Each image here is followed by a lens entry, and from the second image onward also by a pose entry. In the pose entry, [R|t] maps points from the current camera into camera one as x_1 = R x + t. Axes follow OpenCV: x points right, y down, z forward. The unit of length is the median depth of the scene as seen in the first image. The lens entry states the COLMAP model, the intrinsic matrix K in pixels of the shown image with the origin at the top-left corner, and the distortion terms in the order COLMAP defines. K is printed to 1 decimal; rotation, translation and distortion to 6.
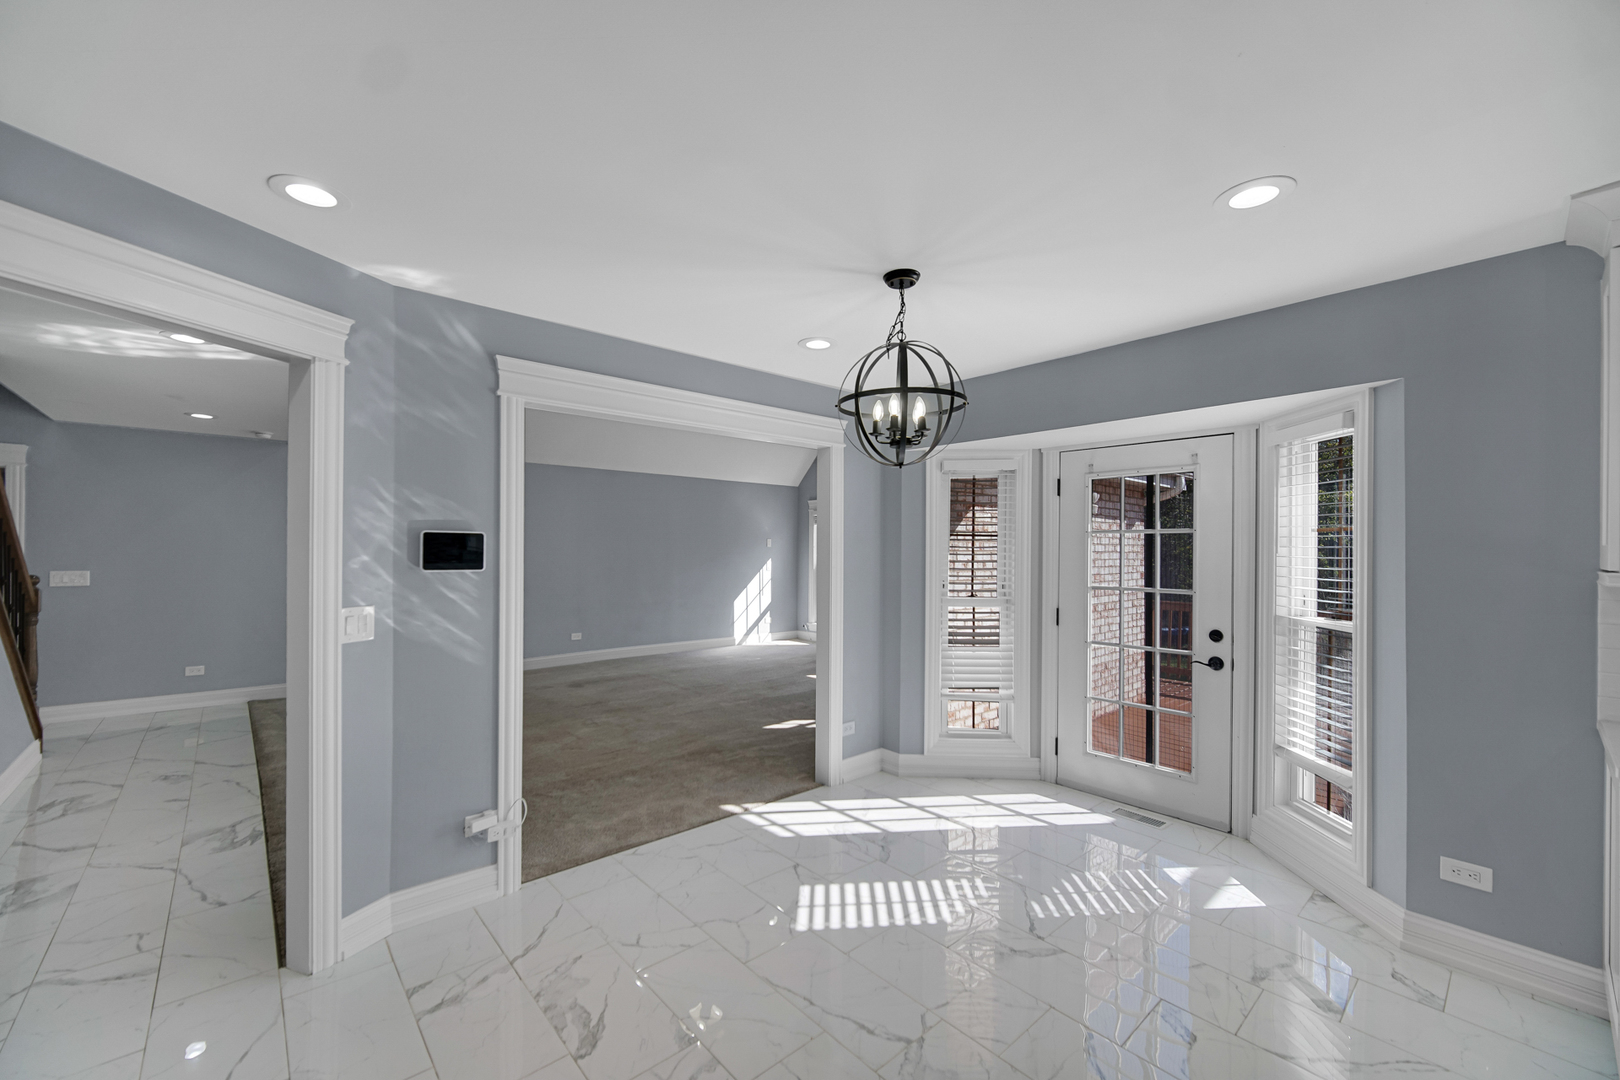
lens RADIAL K [[641.1, 0, 780.7], [0, 641.1, 546.0], [0, 0, 1]] dist [-0.003185, 0.000647]
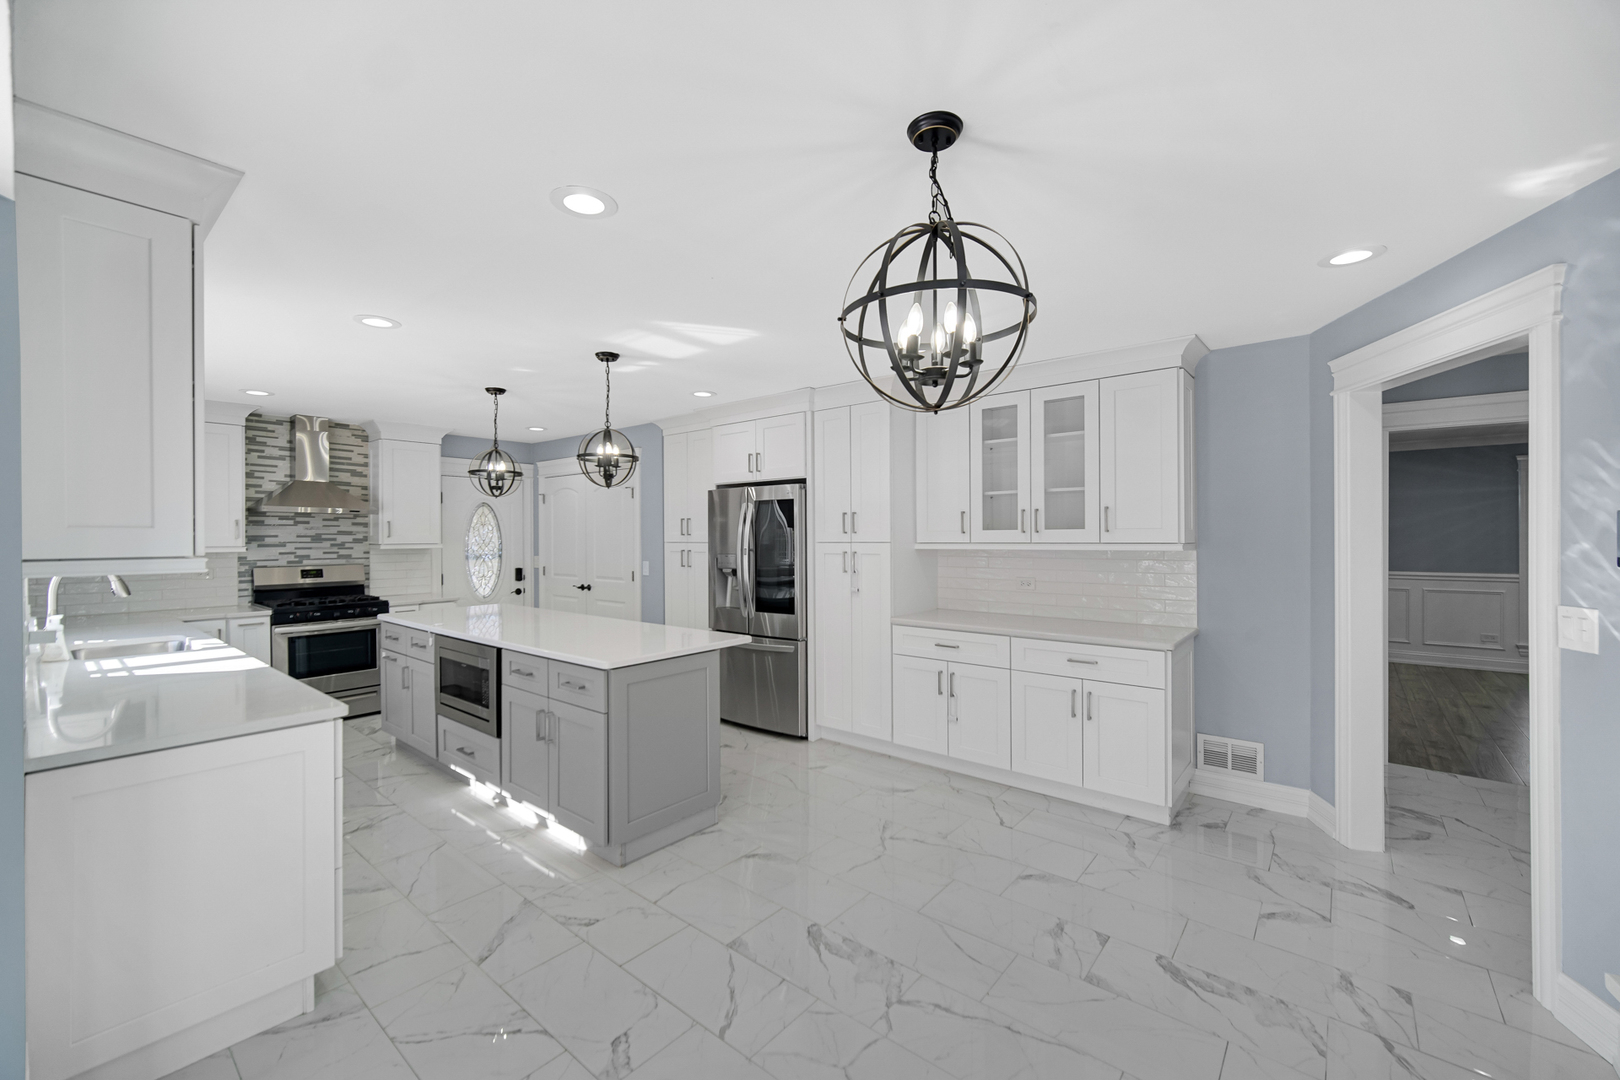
lens RADIAL K [[644.0, 0, 797.6], [0, 644.0, 527.5], [0, 0, 1]] dist [-0.001701, 0.000075]
pose [[-0.985404, -0.001560, -0.170225, 0.385811], [0.001135, 0.999876, -0.015729, 0.007348], [0.170229, -0.015692, -0.985280, 1.429073]]
